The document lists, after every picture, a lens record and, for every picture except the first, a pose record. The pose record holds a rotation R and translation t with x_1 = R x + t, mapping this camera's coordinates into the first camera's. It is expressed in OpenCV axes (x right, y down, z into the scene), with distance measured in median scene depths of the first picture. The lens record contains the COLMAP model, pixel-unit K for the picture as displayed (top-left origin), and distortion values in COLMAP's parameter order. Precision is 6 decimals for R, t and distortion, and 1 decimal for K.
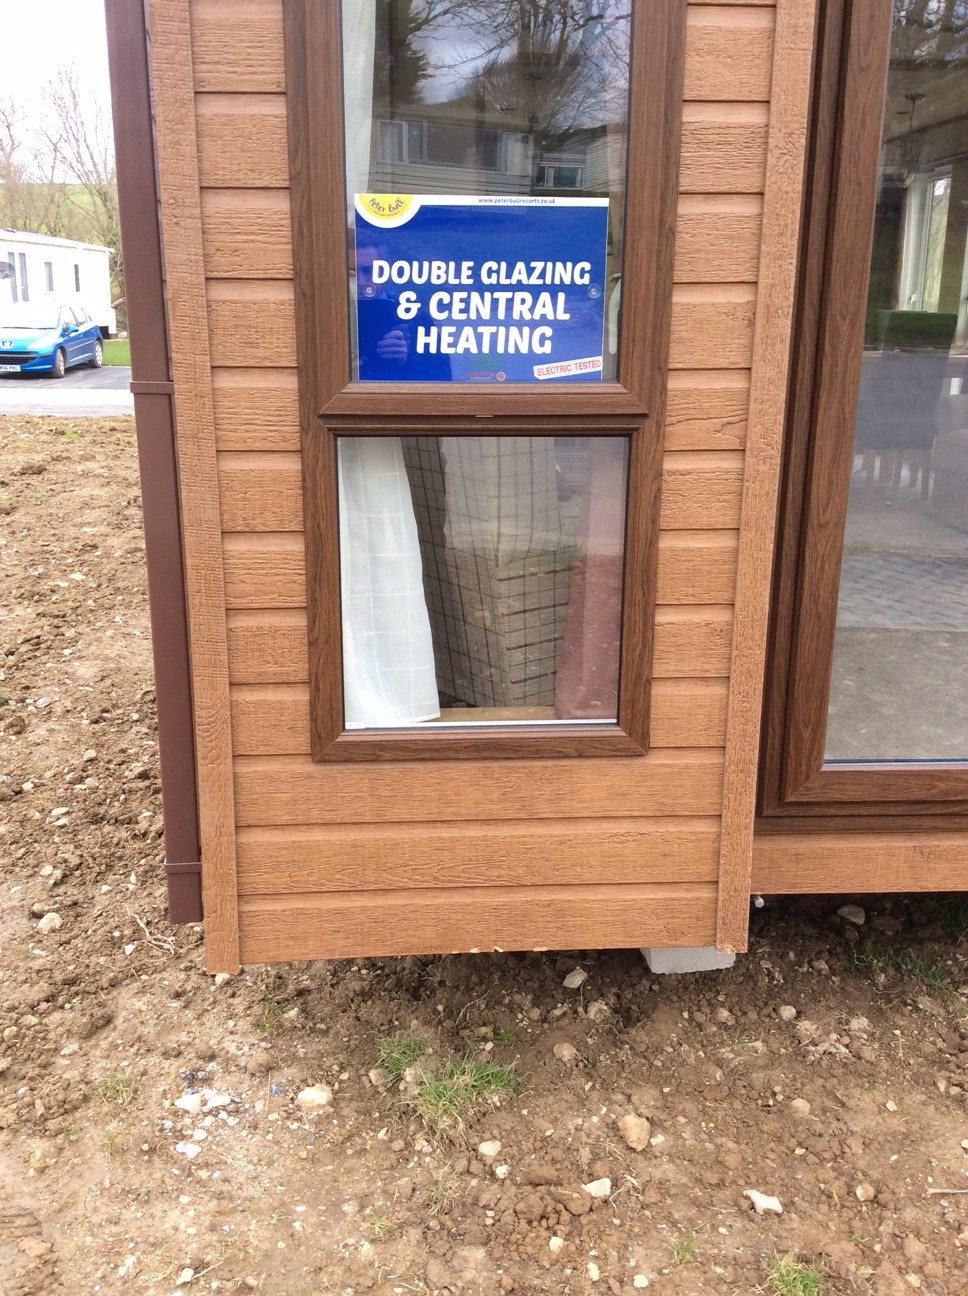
lens RADIAL K [[1211.1, 0, 484.0], [0, 1211.1, 648.0], [0, 0, 1]] dist [0.004688, -0.149556]
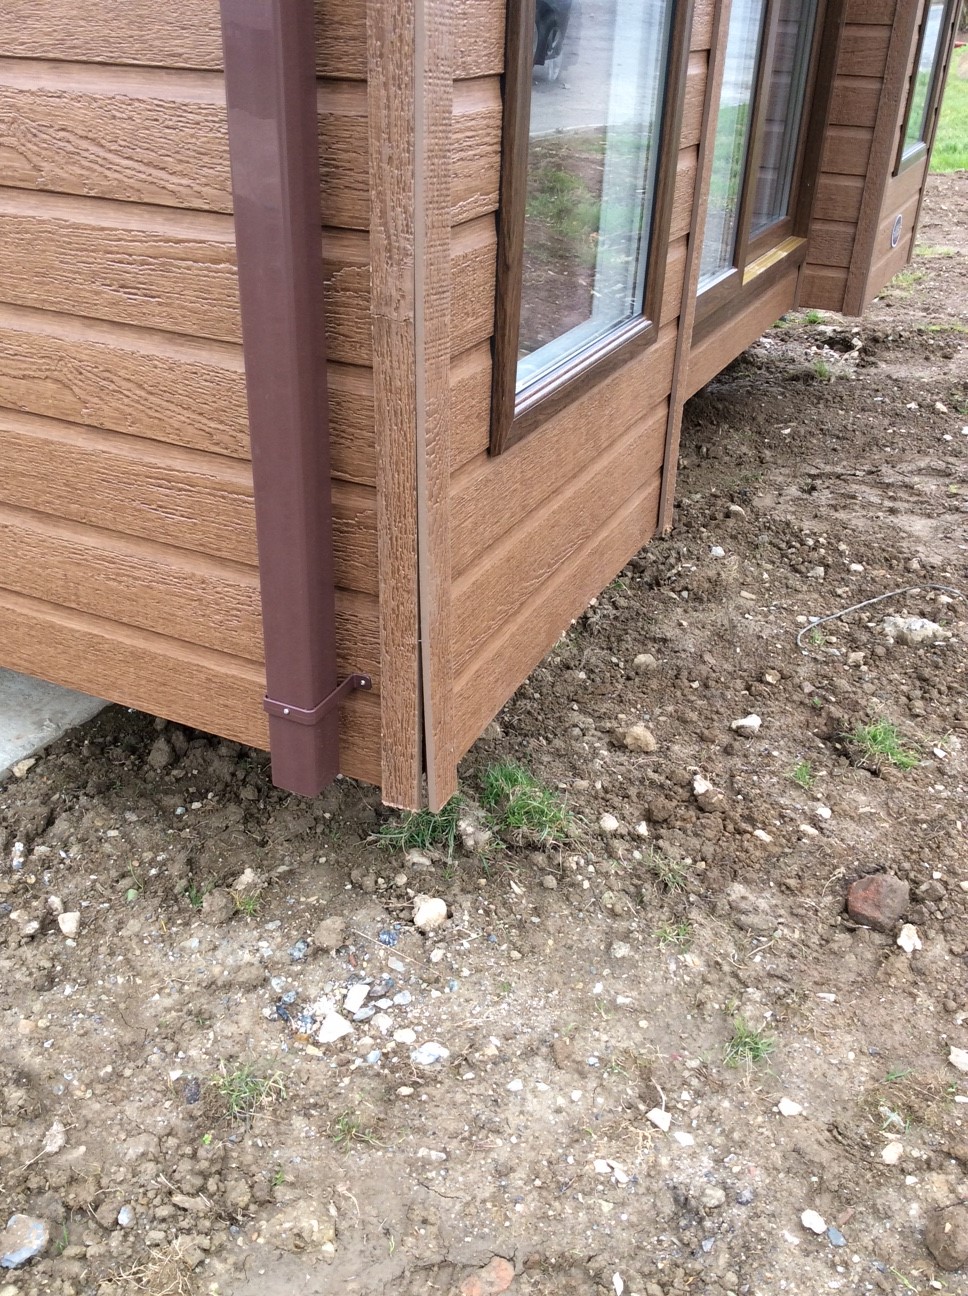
lens RADIAL K [[1211.1, 0, 484.0], [0, 1211.1, 648.0], [0, 0, 1]] dist [0.004688, -0.149556]
pose [[0.492701, -0.427904, 0.757723, -0.663363], [0.230117, 0.903818, 0.360777, -0.054361], [-0.839221, -0.003390, 0.543780, 0.571363]]
